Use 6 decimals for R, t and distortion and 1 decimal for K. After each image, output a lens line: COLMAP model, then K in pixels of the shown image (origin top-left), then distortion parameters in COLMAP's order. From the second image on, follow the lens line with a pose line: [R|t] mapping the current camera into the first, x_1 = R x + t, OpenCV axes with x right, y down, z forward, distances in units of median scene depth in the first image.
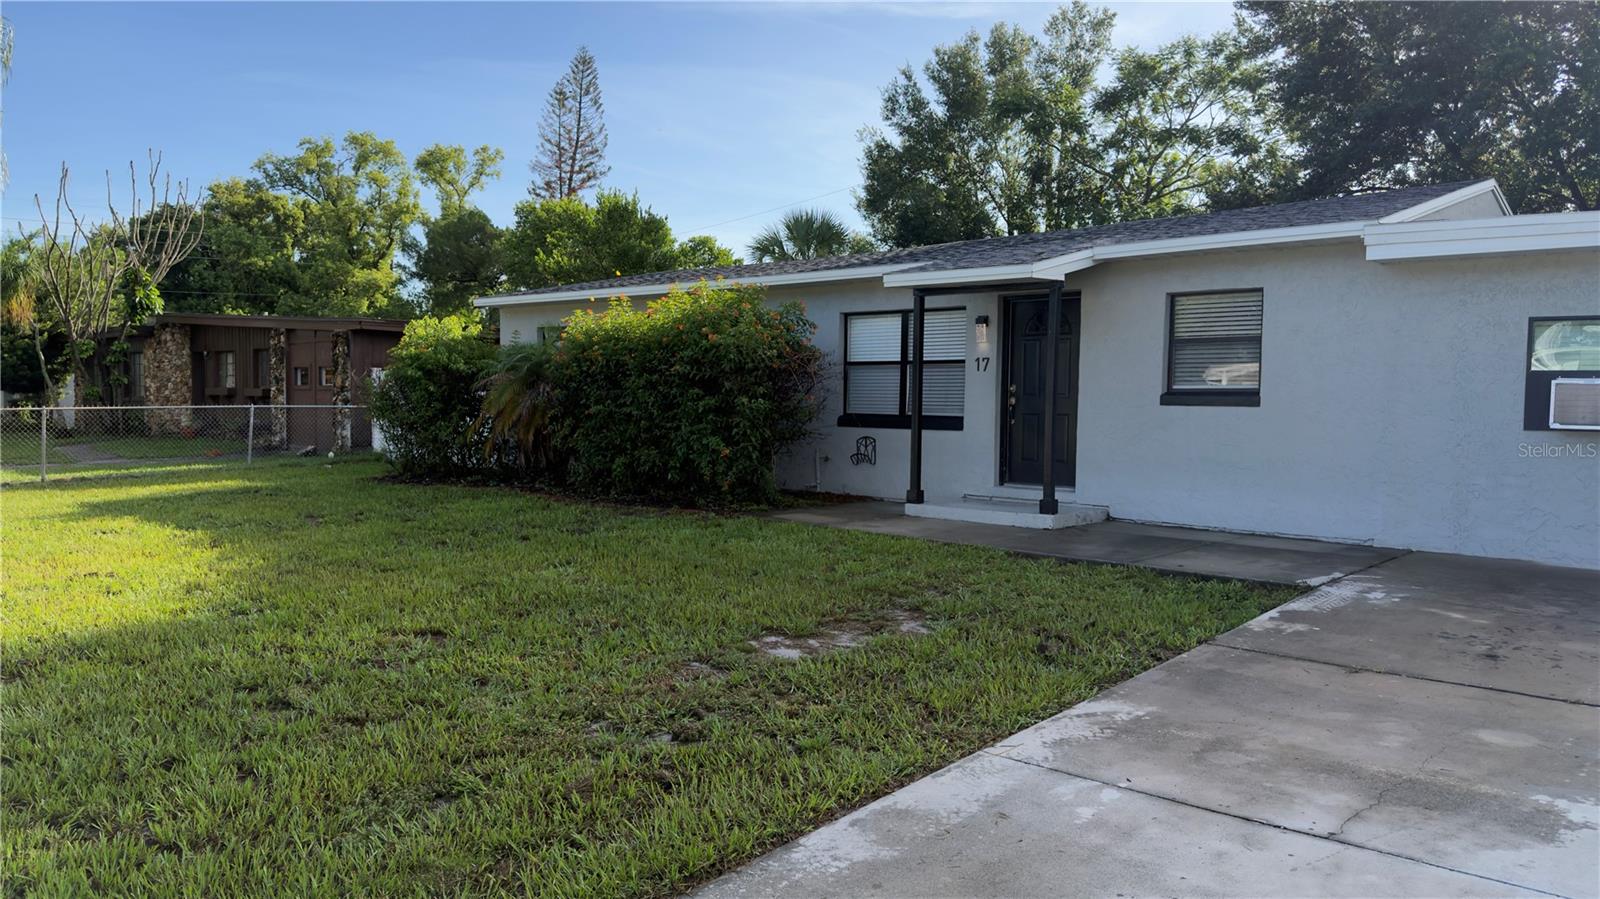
lens RADIAL K [[1094.2, 0, 816.1], [0, 1094.2, 446.8], [0, 0, 1]] dist [0.124731, -0.227618]
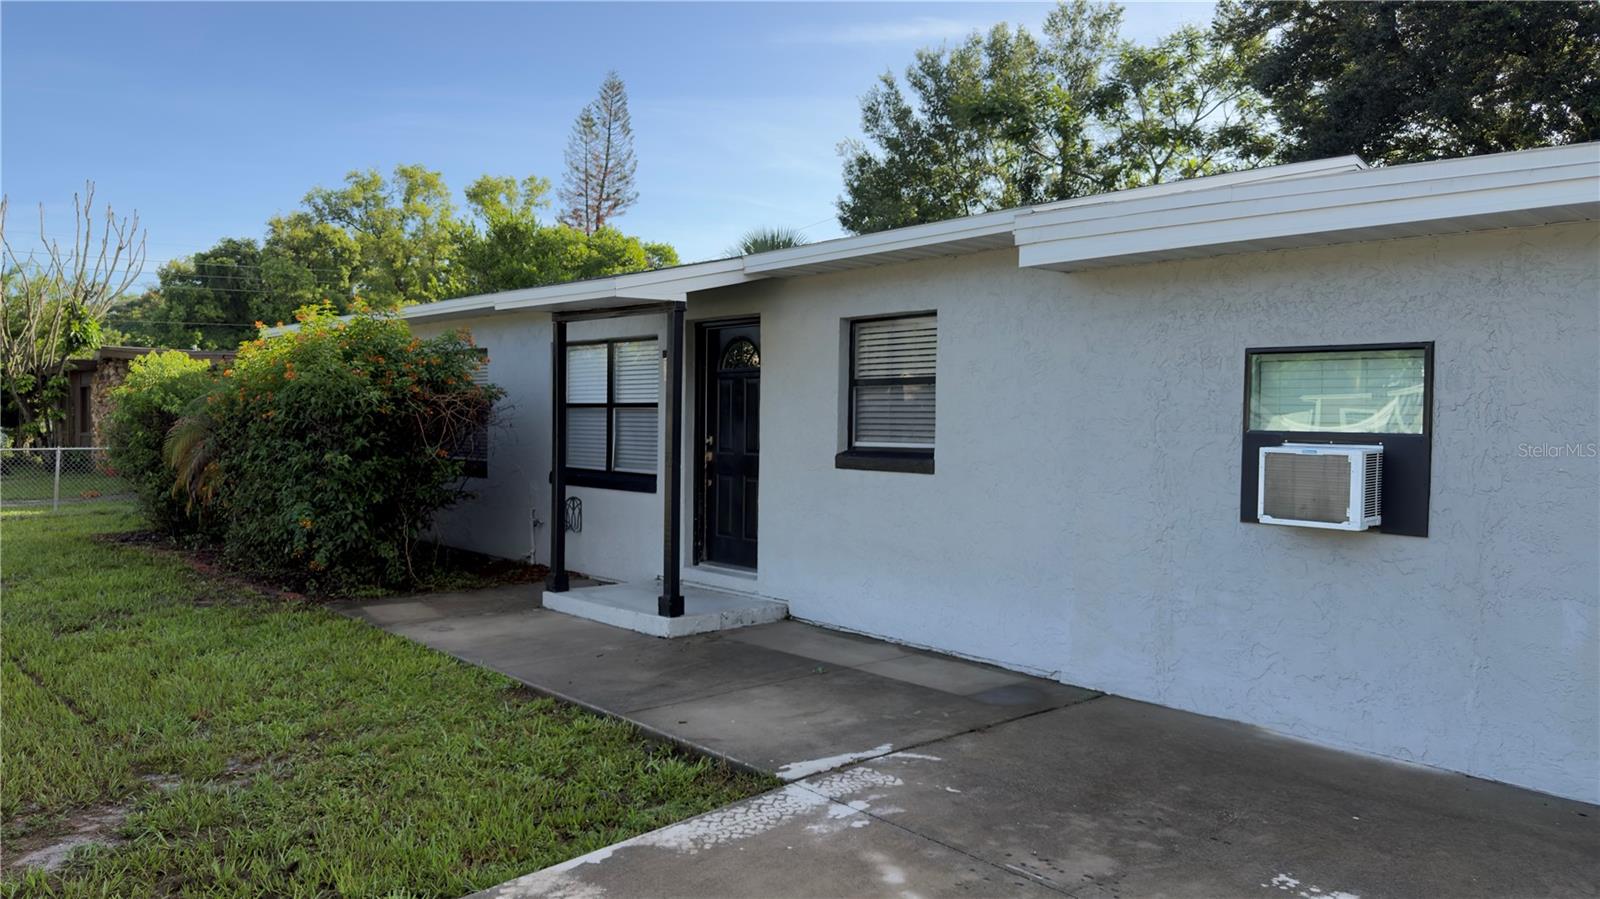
lens RADIAL K [[1094.2, 0, 816.1], [0, 1094.2, 446.8], [0, 0, 1]] dist [0.124731, -0.227618]
pose [[0.993496, 0.003754, -0.113805, 0.319748], [-0.006528, 0.999690, -0.024011, -0.028646], [0.113679, 0.024598, 0.993213, 0.224399]]
